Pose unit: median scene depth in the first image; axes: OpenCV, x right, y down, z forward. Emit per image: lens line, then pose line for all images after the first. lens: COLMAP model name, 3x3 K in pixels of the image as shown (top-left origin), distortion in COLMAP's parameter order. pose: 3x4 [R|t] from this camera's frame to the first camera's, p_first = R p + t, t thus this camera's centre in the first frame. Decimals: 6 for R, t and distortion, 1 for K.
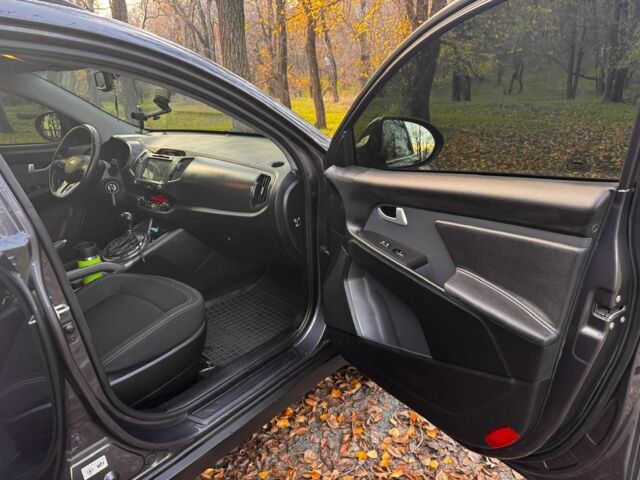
lens RADIAL K [[441.2, 0, 320.0], [0, 441.2, 240.0], [0, 0, 1]] dist [-0.002788, -0.002324]
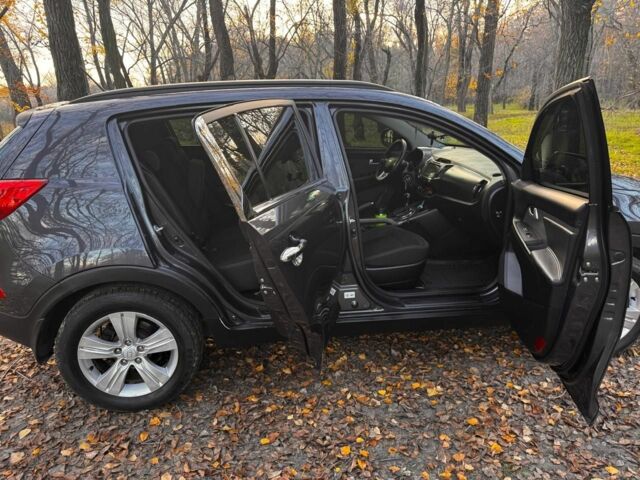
lens RADIAL K [[441.3, 0, 318.0], [0, 441.3, 234.6], [0, 0, 1]] dist [-0.001515, -0.003649]
pose [[0.730757, 0.201593, -0.652192, 0.455693], [-0.215459, 0.974676, 0.059860, 0.065880], [0.647743, 0.096778, 0.755687, -0.492860]]
